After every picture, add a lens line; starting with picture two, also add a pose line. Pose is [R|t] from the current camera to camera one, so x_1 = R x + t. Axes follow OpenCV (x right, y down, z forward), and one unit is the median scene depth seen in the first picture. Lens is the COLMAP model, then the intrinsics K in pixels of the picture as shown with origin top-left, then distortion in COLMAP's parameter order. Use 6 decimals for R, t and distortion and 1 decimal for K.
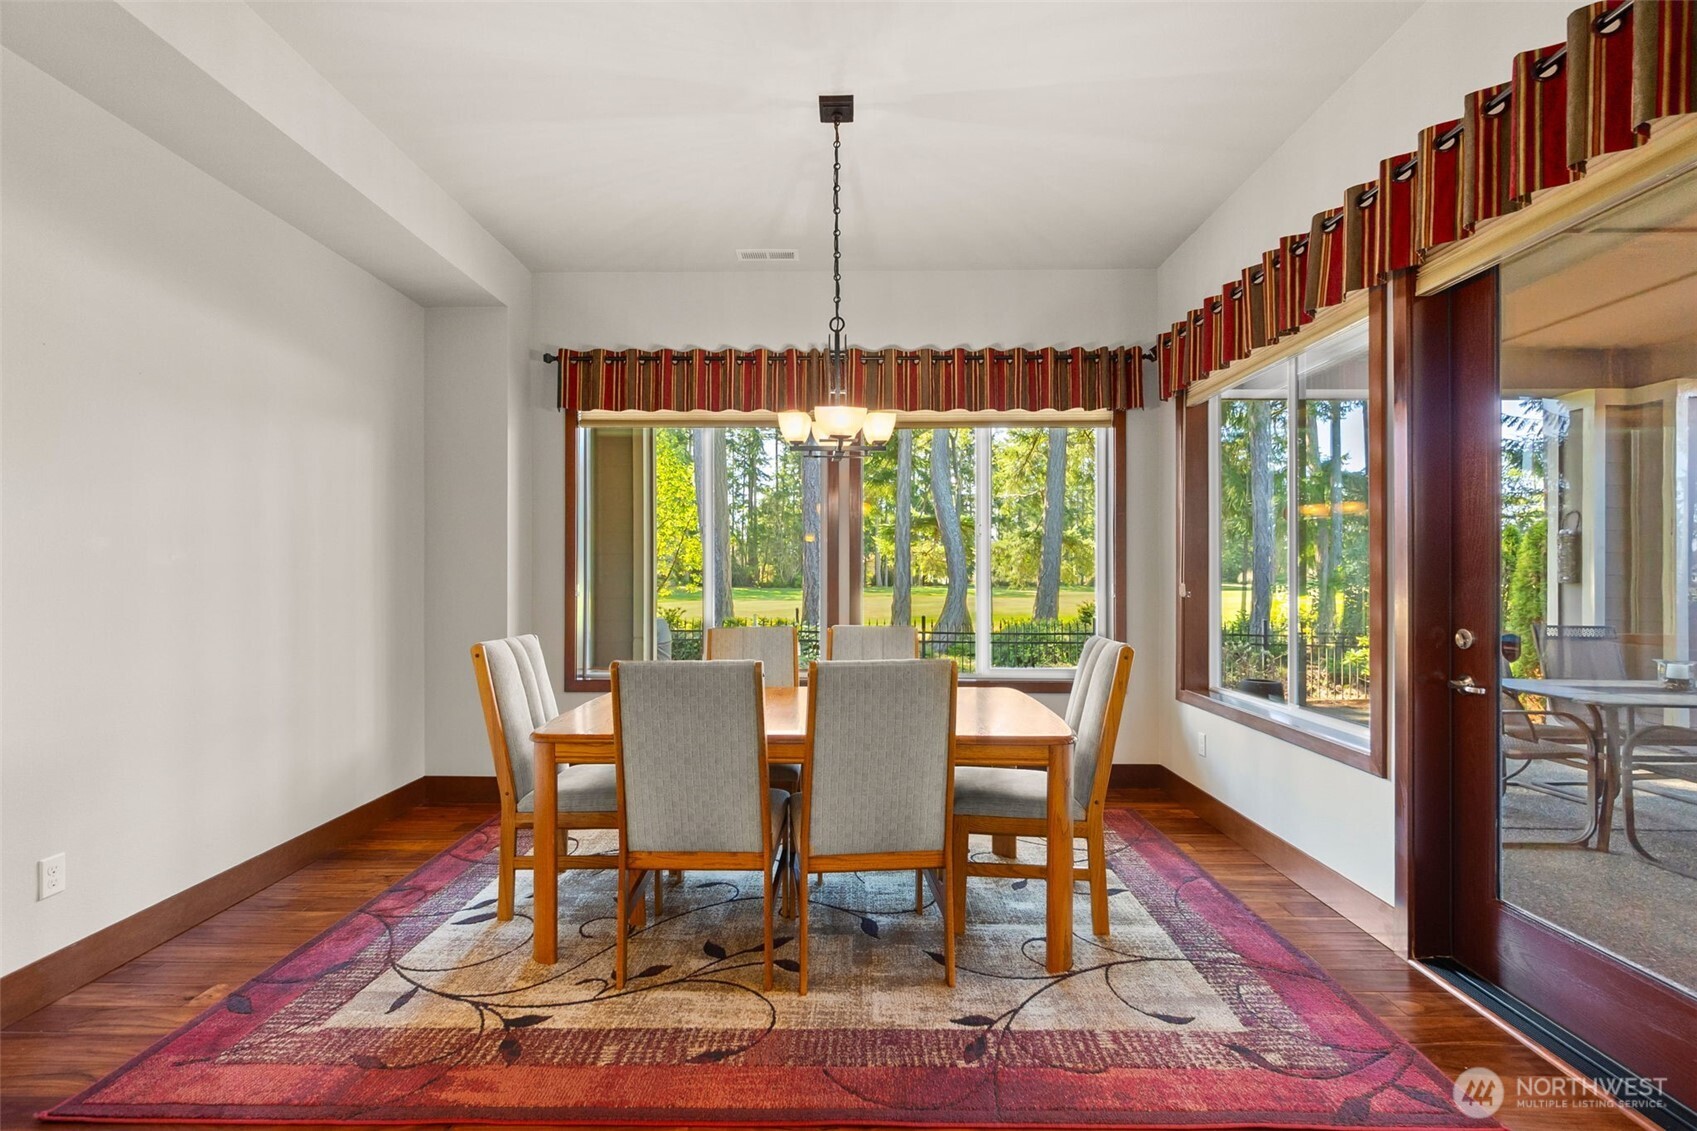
lens RADIAL K [[741.7, 0, 848.5], [0, 741.7, 565.5], [0, 0, 1]] dist [-0.003139, -0.000308]
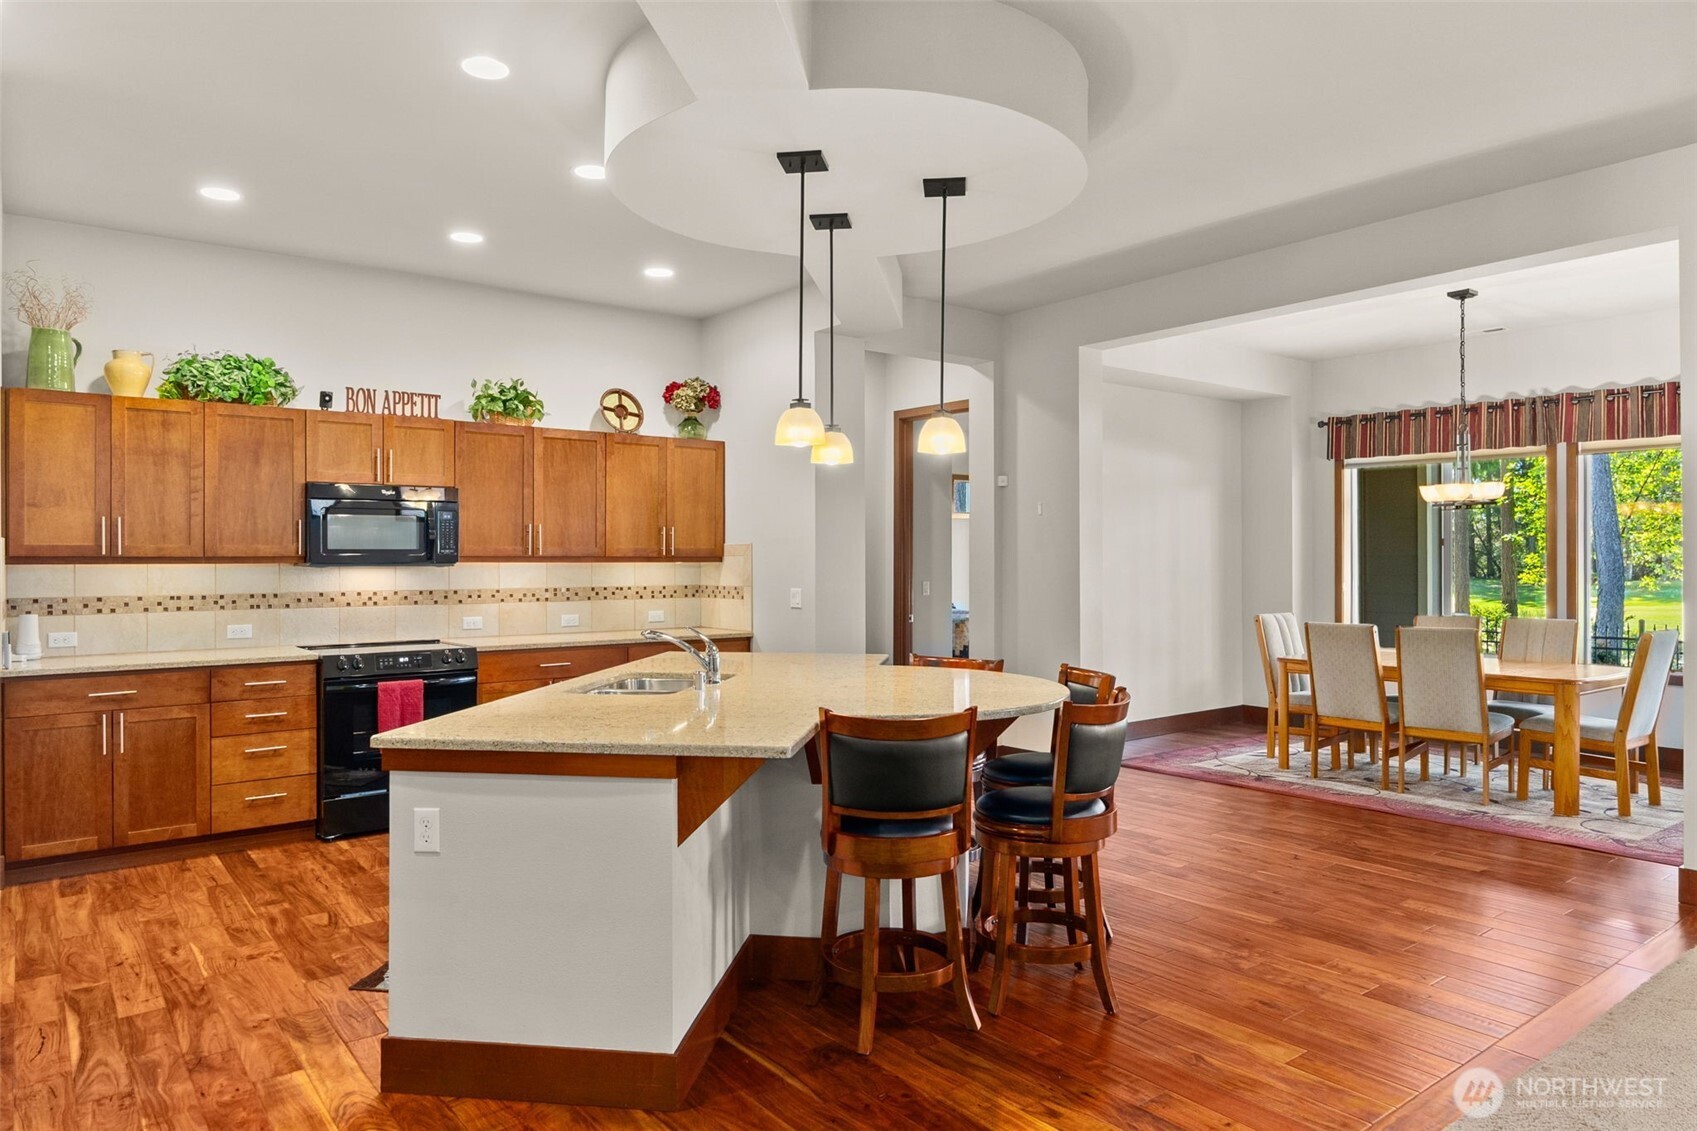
lens RADIAL K [[1098.4, 0, 843.2], [0, 1098.4, 557.6], [0, 0, 1]] dist [-0.008500, -0.001775]
pose [[0.614321, -0.002239, -0.789053, 0.715065], [0.006425, 0.999977, 0.002165, -0.037858], [0.789030, -0.006400, 0.614321, -1.050741]]
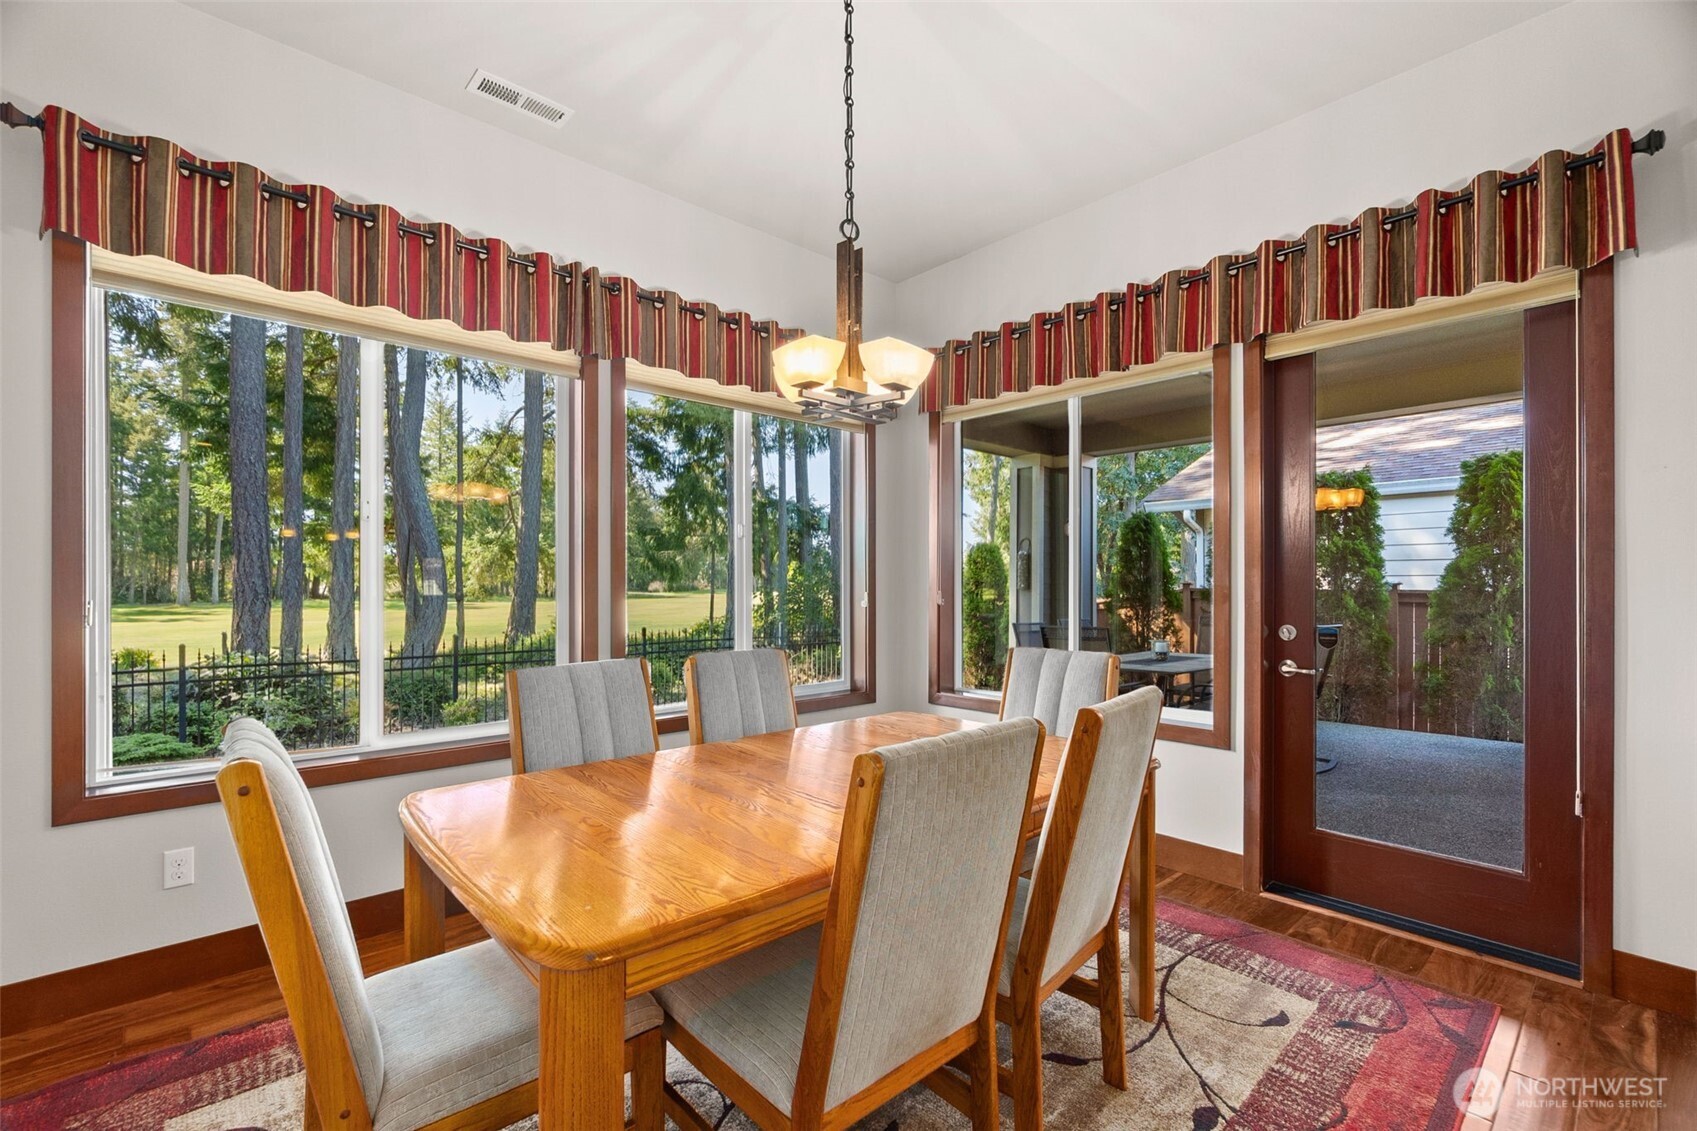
lens RADIAL K [[722.6, 0, 843.3], [0, 722.6, 578.0], [0, 0, 1]] dist [-0.004525, -0.000116]
pose [[0.744482, 0.005988, 0.667616, -0.330037], [-0.007488, 0.999972, -0.000619, 0.006812], [-0.667601, -0.004539, 0.744506, 0.331875]]
